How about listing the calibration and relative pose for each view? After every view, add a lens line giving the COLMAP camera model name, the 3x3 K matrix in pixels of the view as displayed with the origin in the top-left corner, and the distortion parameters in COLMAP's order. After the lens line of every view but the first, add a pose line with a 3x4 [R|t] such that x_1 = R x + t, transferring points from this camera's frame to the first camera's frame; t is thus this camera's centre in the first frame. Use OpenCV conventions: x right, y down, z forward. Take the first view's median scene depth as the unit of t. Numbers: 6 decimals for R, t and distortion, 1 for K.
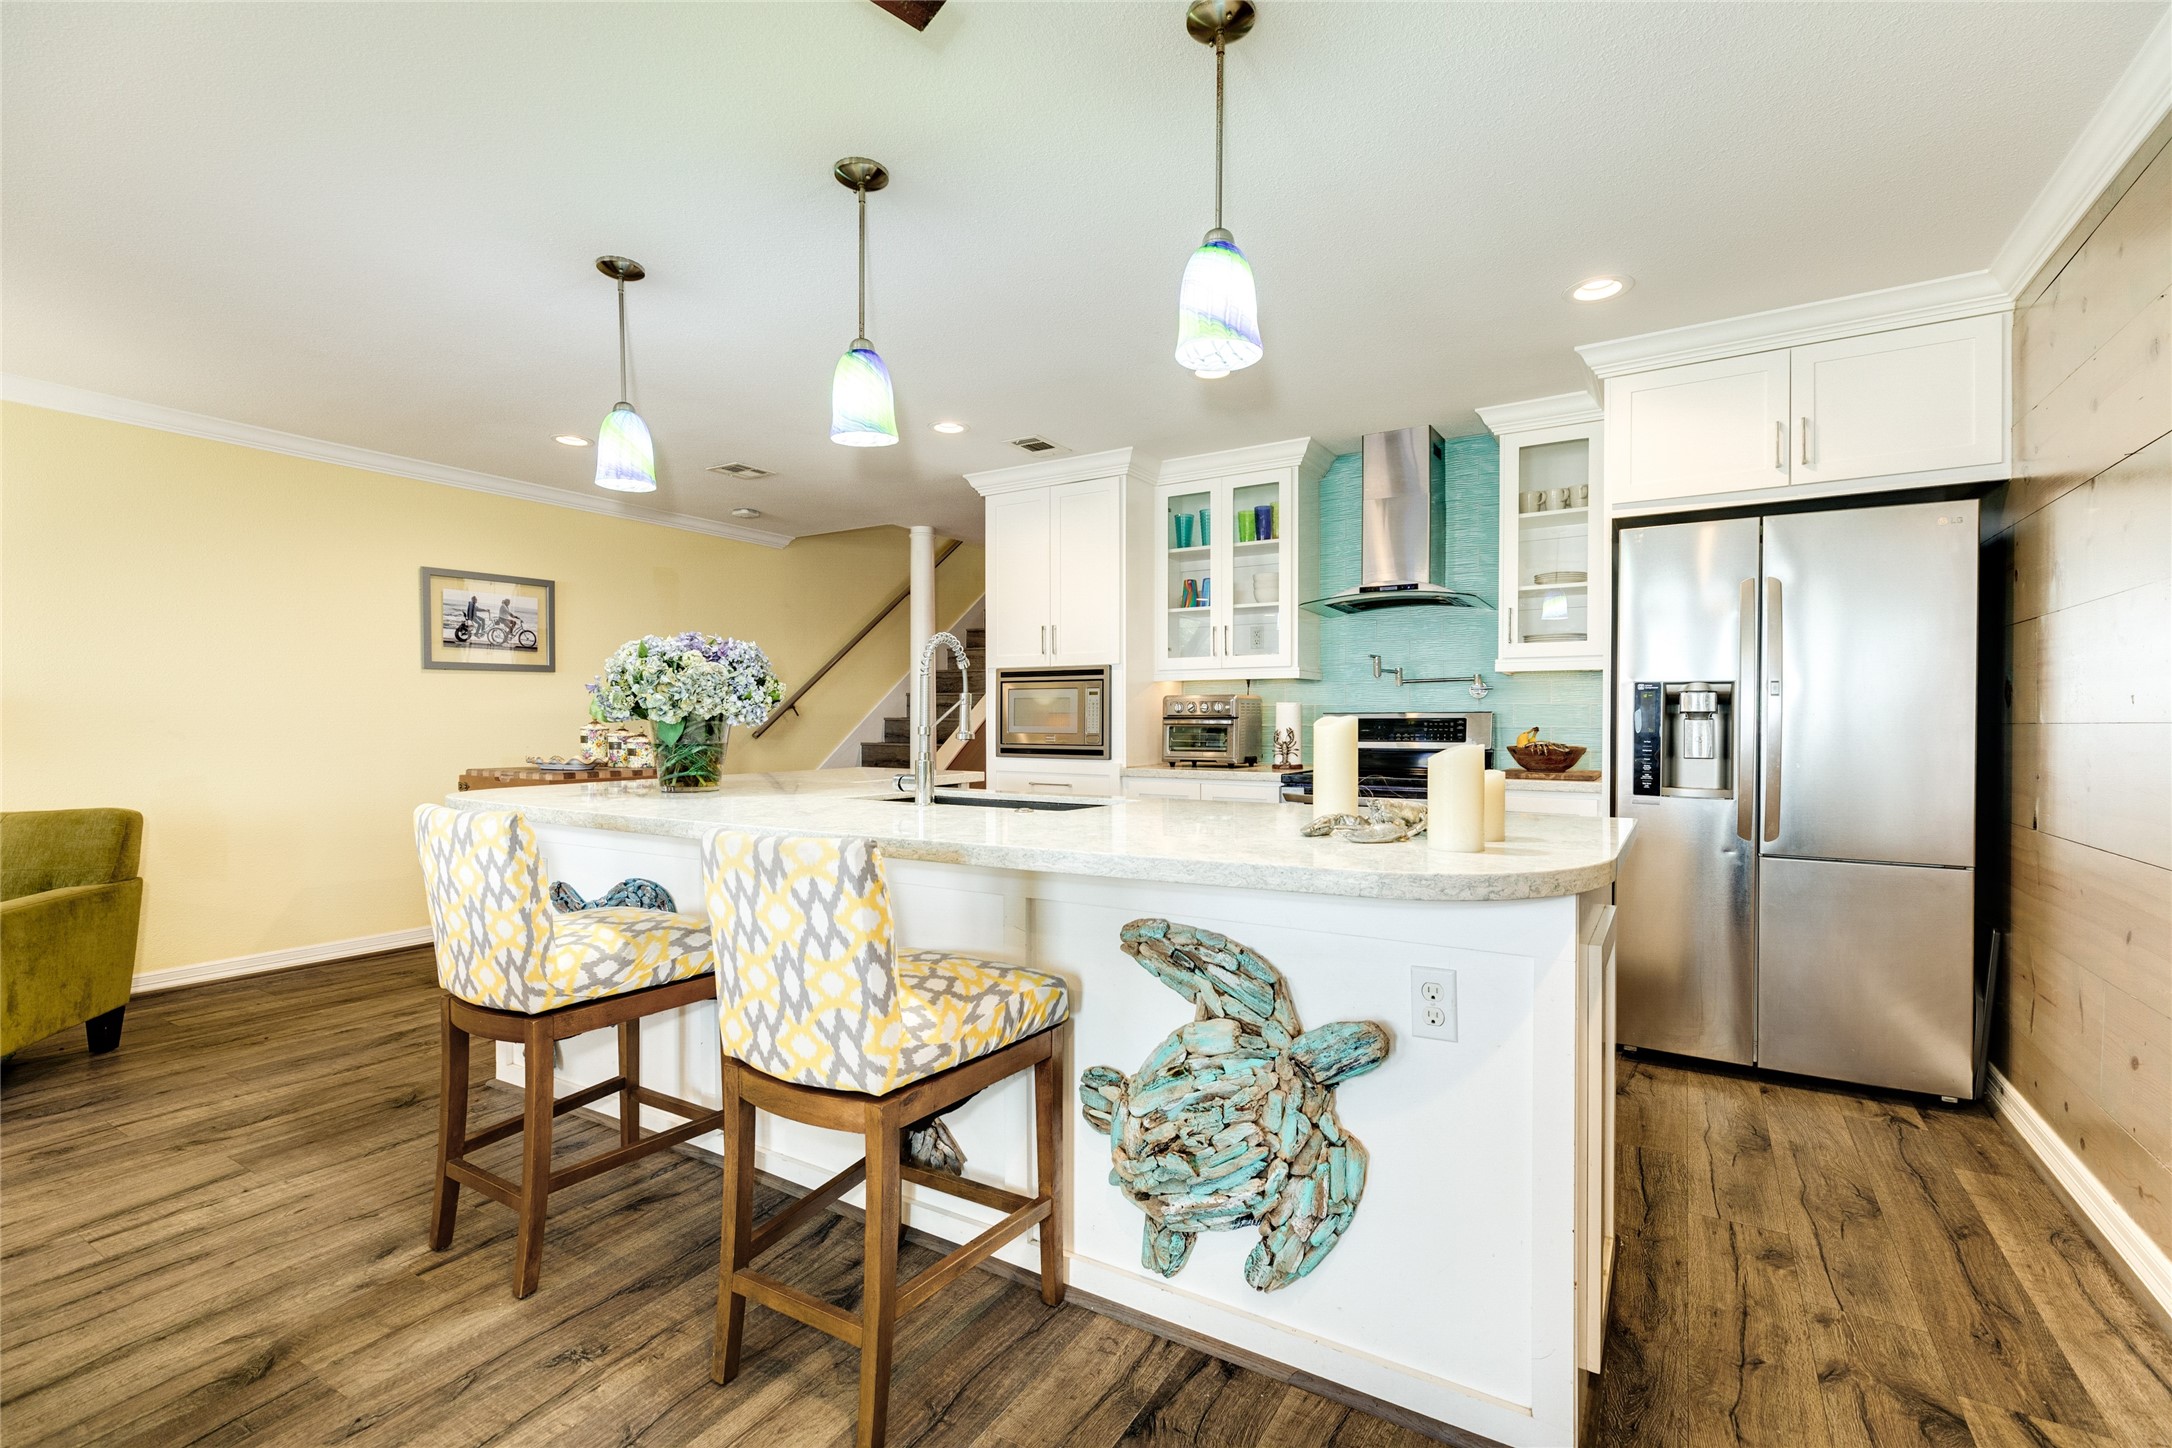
lens RADIAL K [[964.2, 0, 1085.8], [0, 964.2, 727.0], [0, 0, 1]] dist [0.005912, -0.001038]
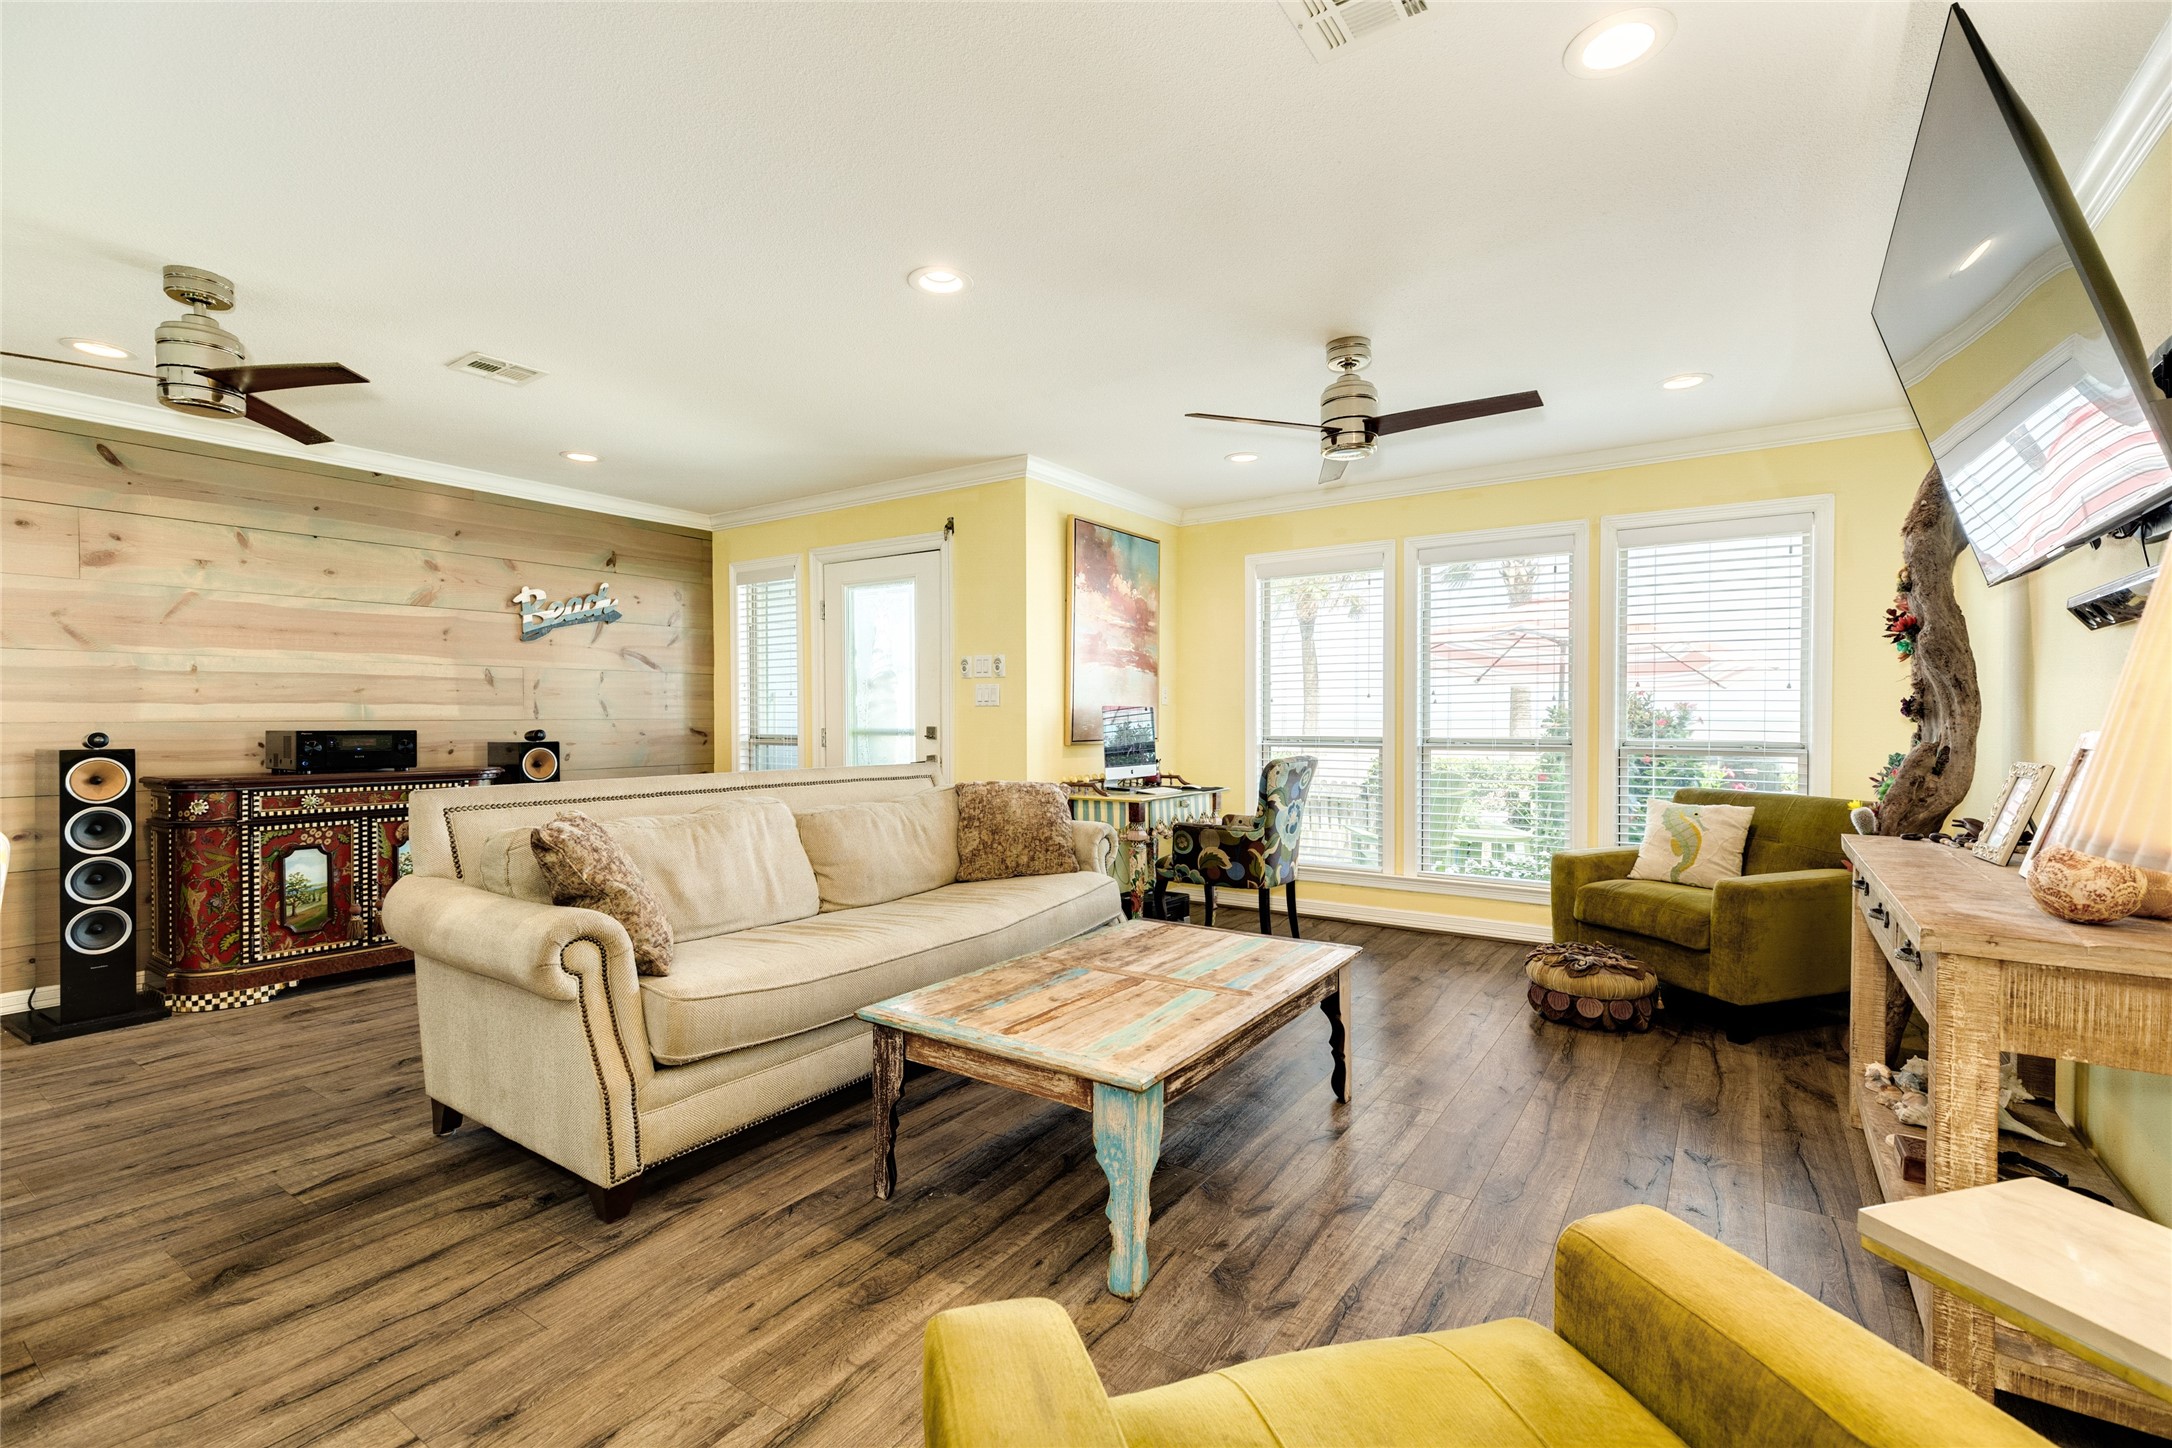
lens RADIAL K [[965.9, 0, 1084.5], [0, 965.9, 727.5], [0, 0, 1]] dist [0.008035, -0.000436]
pose [[-0.998723, 0.001089, 0.050518, -0.733054], [0.002174, 0.999768, 0.021423, -0.010928], [-0.050483, 0.021506, -0.998493, 0.793236]]
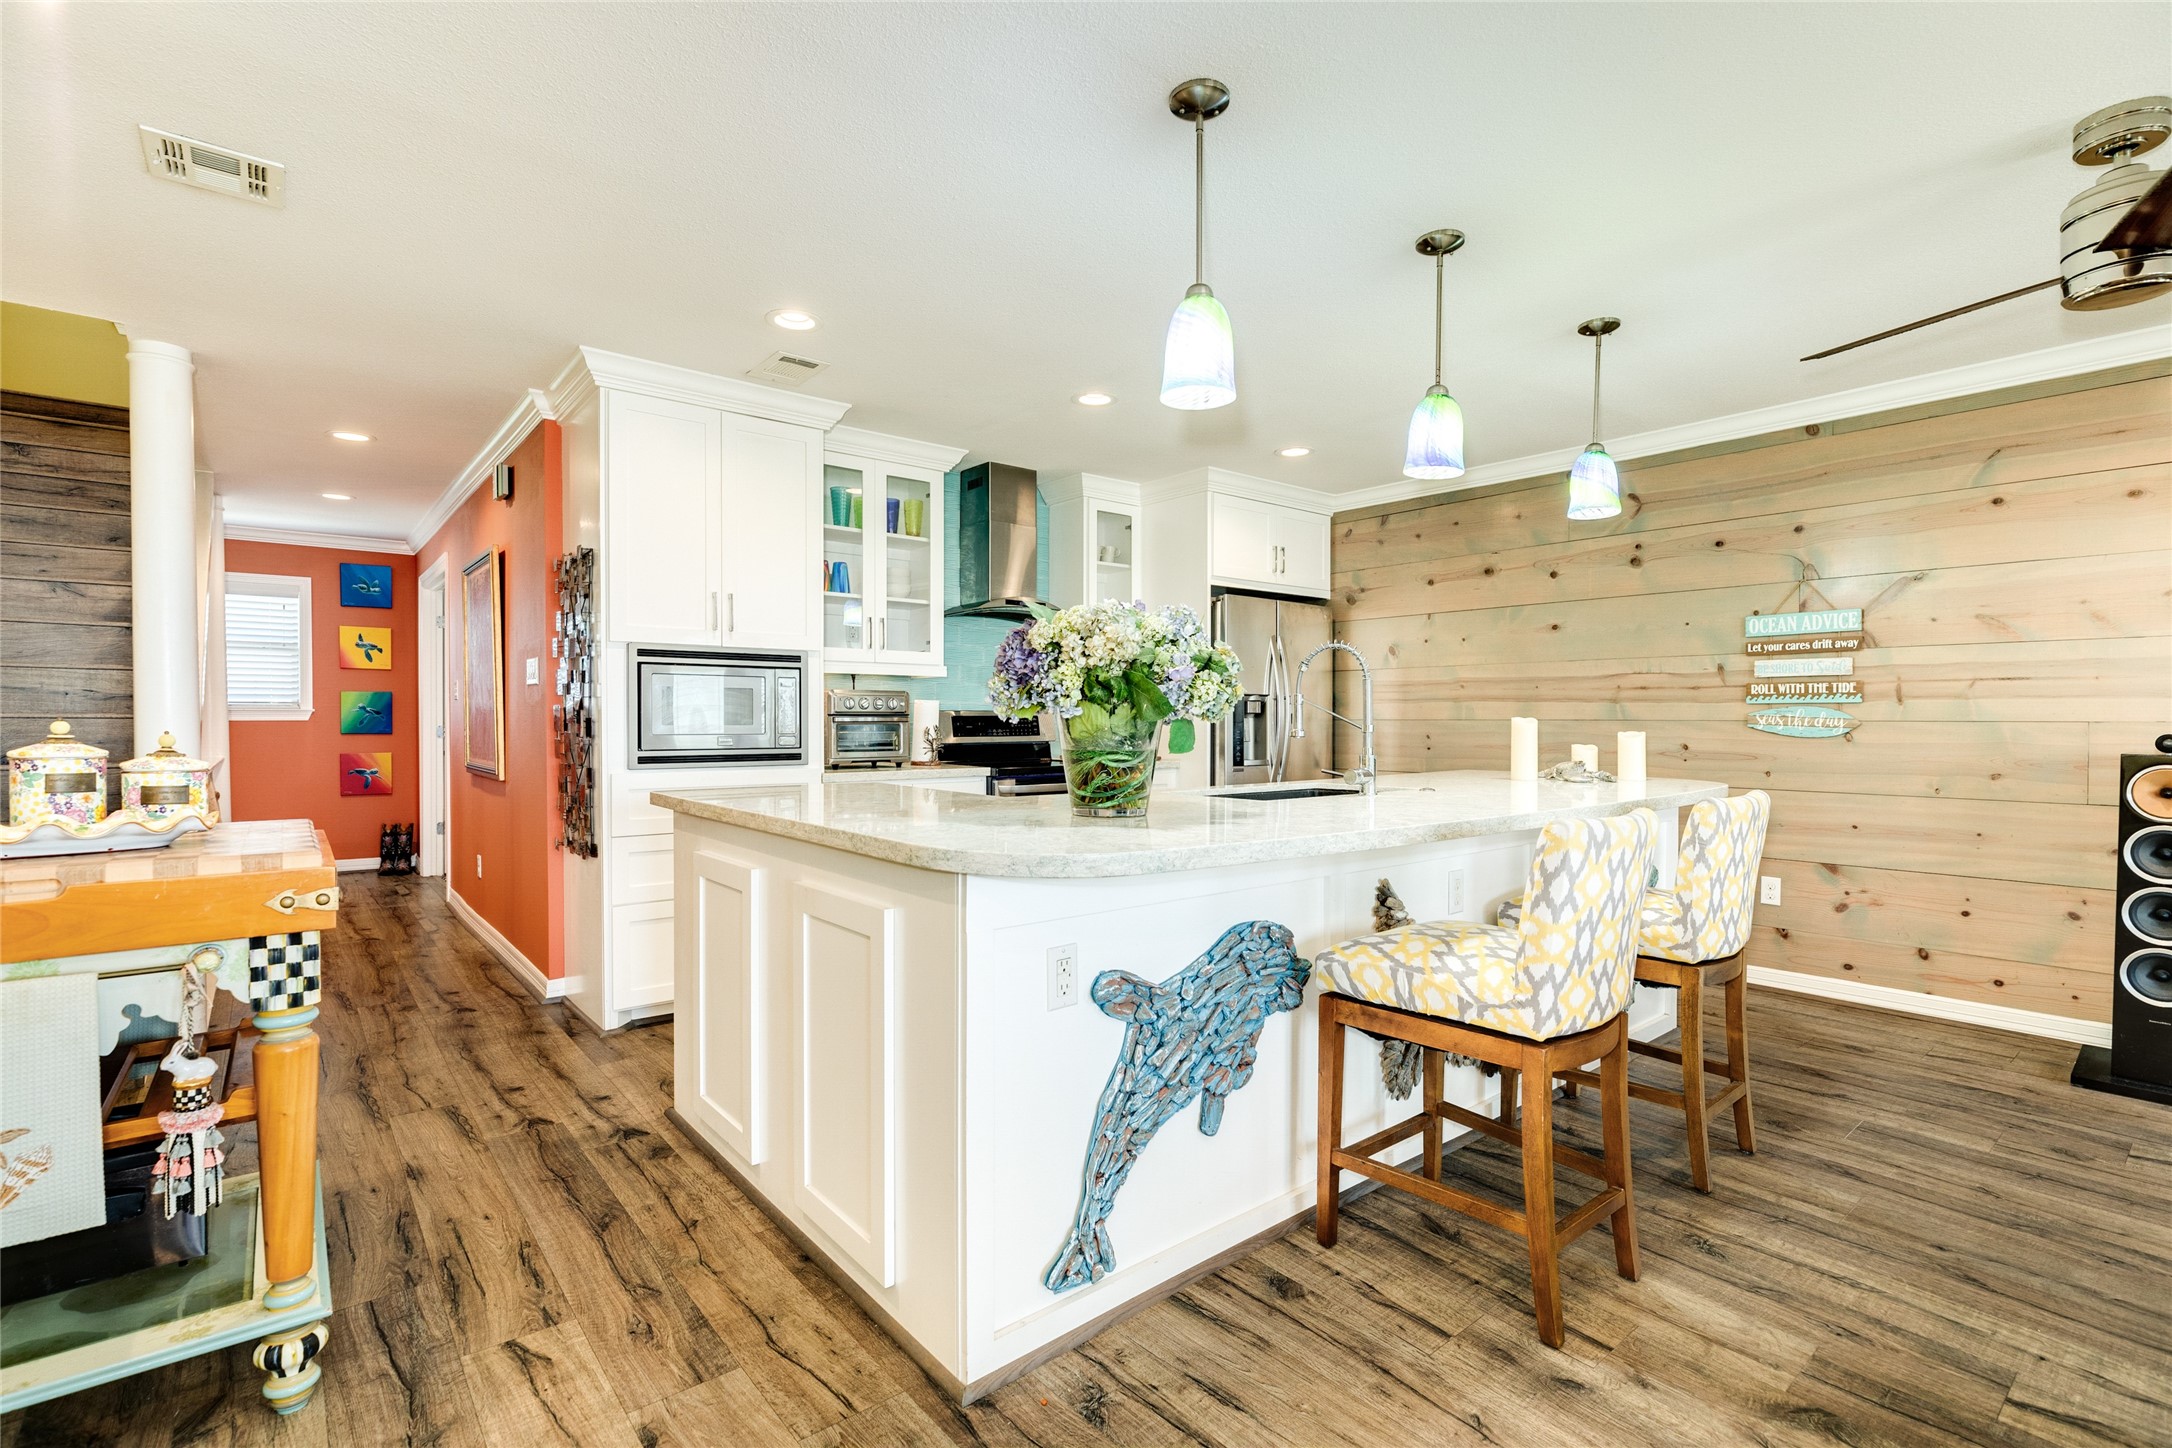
lens RADIAL K [[996.9, 0, 1083.0], [0, 996.9, 730.3], [0, 0, 1]] dist [-0.005726, 0.000062]
pose [[0.323675, -0.011051, 0.946104, -0.739016], [0.004326, 0.999939, 0.010199, -0.003854], [-0.946158, 0.000792, 0.323703, 0.506583]]
